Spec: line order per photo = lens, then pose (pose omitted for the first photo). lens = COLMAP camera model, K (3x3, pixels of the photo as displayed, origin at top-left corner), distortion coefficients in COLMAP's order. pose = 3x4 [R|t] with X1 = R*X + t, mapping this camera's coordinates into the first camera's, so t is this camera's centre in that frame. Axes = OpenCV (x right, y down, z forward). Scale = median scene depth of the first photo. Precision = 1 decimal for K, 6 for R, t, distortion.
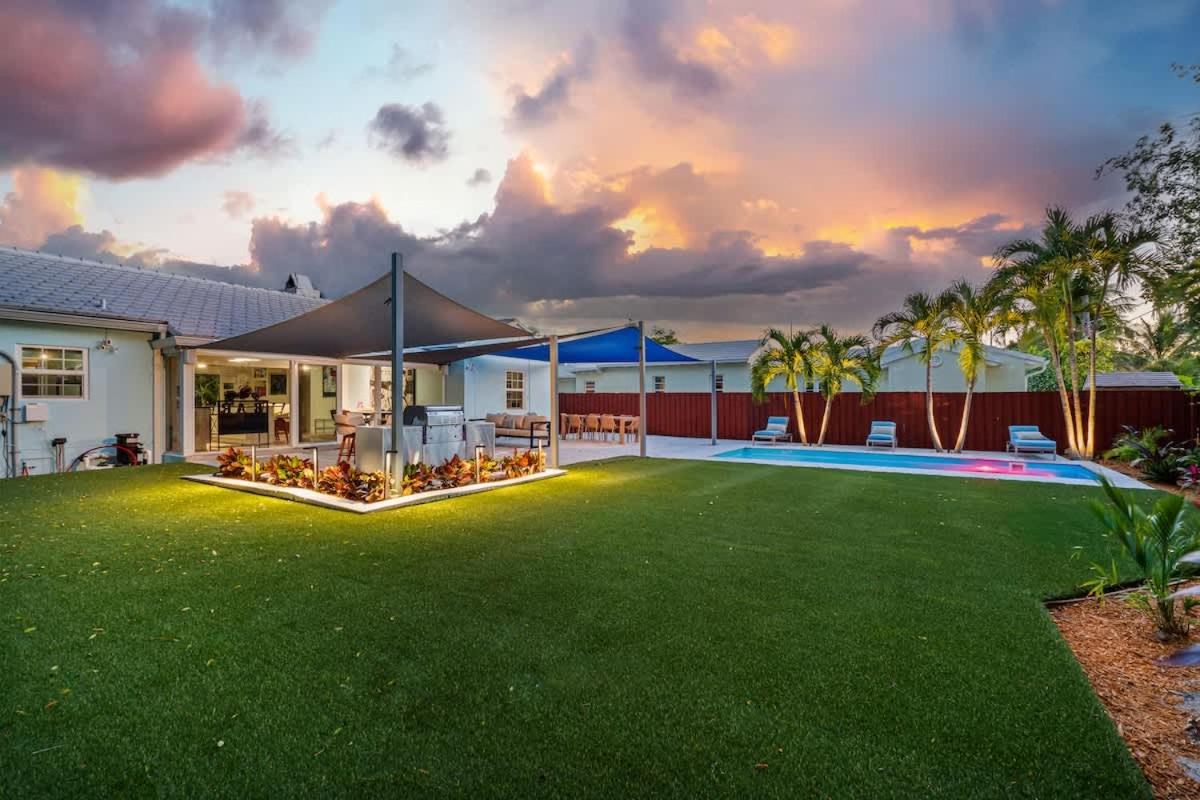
lens RADIAL K [[548.4, 0, 598.6], [0, 548.4, 402.0], [0, 0, 1]] dist [-0.001280, -0.000078]
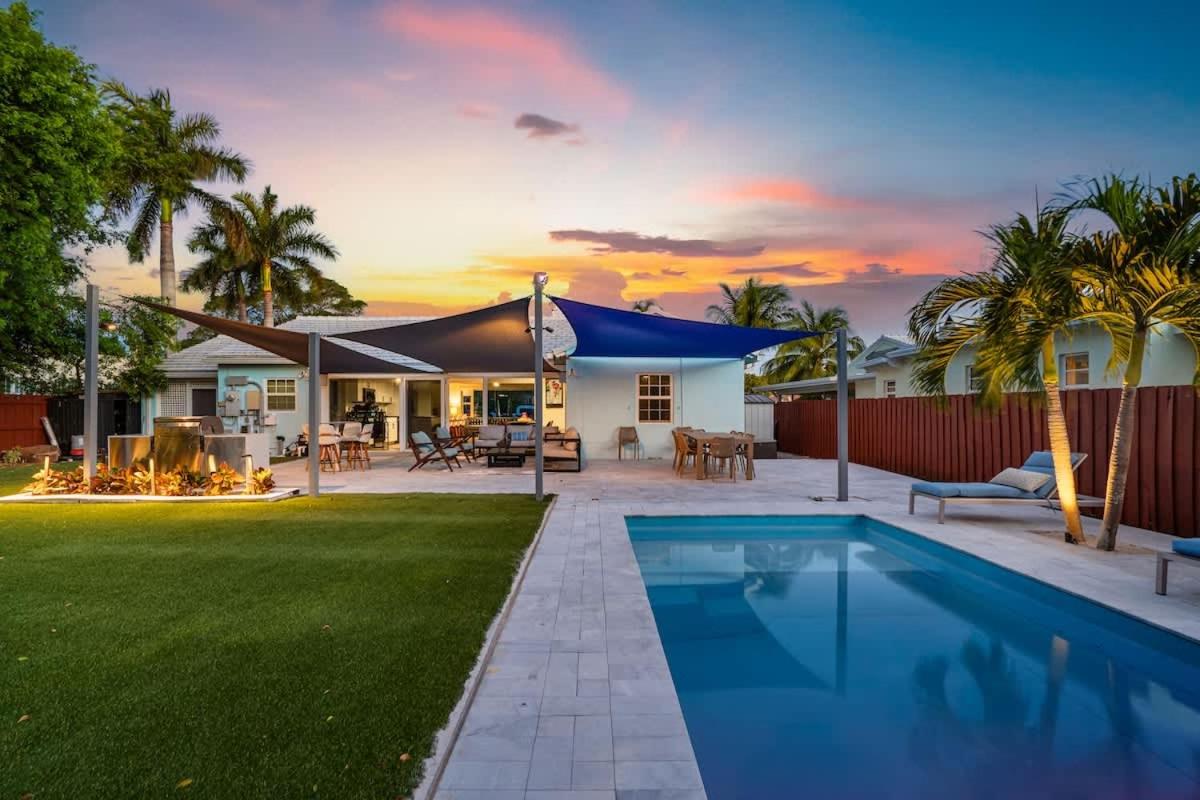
lens RADIAL K [[548.4, 0, 595.8], [0, 548.4, 405.2], [0, 0, 1]] dist [-0.001280, -0.000078]
pose [[0.537259, -0.010512, -0.843352, 0.474794], [0.000111, 0.999923, -0.012393, -0.001606], [0.843417, 0.006565, 0.537219, 0.511137]]
